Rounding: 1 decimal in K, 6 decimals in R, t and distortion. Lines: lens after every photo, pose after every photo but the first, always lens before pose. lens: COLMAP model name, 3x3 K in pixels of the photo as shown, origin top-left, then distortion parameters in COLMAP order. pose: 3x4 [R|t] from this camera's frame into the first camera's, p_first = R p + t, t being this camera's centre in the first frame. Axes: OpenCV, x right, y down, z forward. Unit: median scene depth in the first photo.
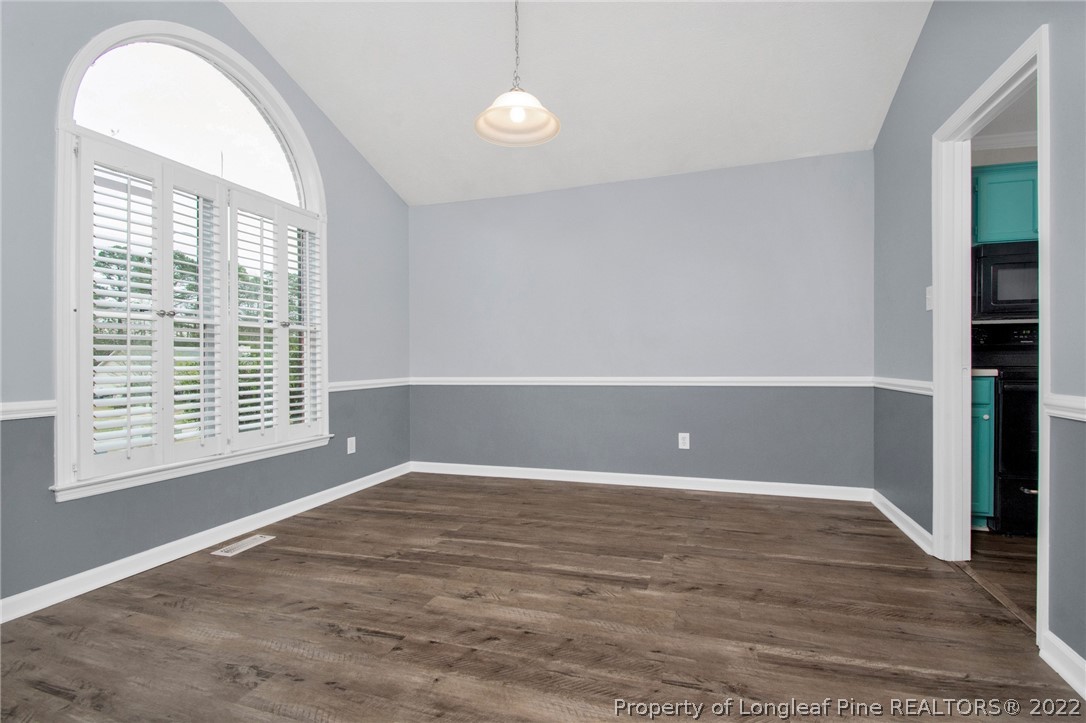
lens RADIAL K [[493.8, 0, 543.4], [0, 493.8, 364.0], [0, 0, 1]] dist [0.025952, -0.027318]
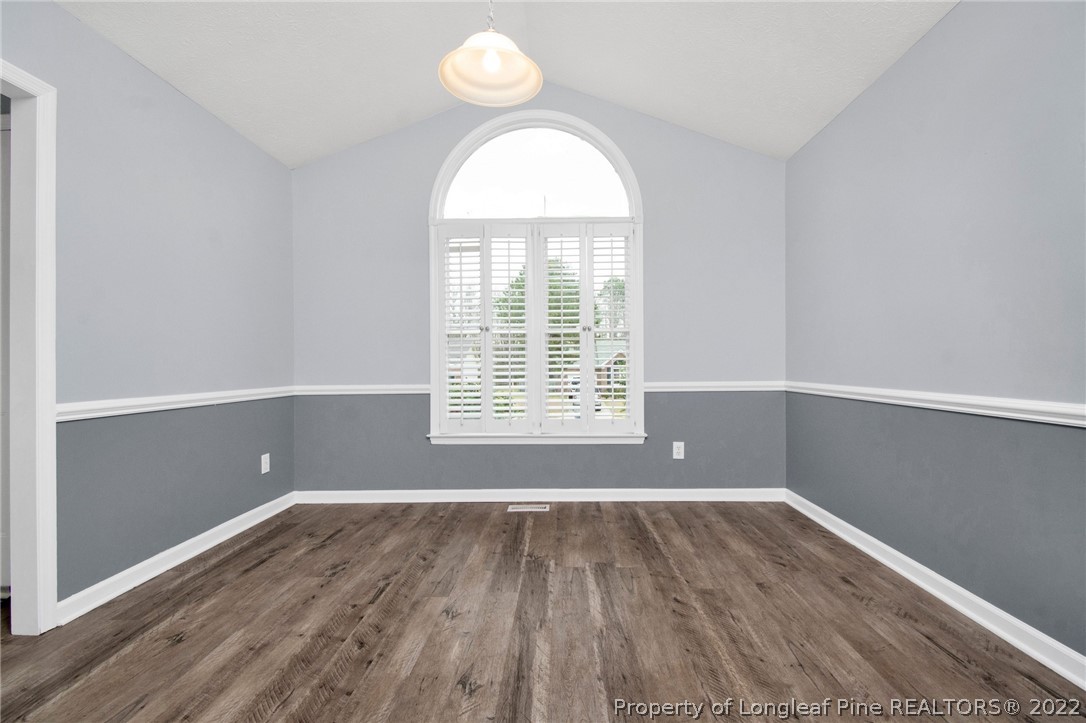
lens RADIAL K [[493.8, 0, 543.4], [0, 493.8, 364.0], [0, 0, 1]] dist [0.025952, -0.027318]
pose [[0.306646, 0.010946, -0.951761, 0.669848], [-0.001857, 0.999939, 0.010902, -0.015154], [0.951822, -0.001576, 0.306648, 0.734412]]
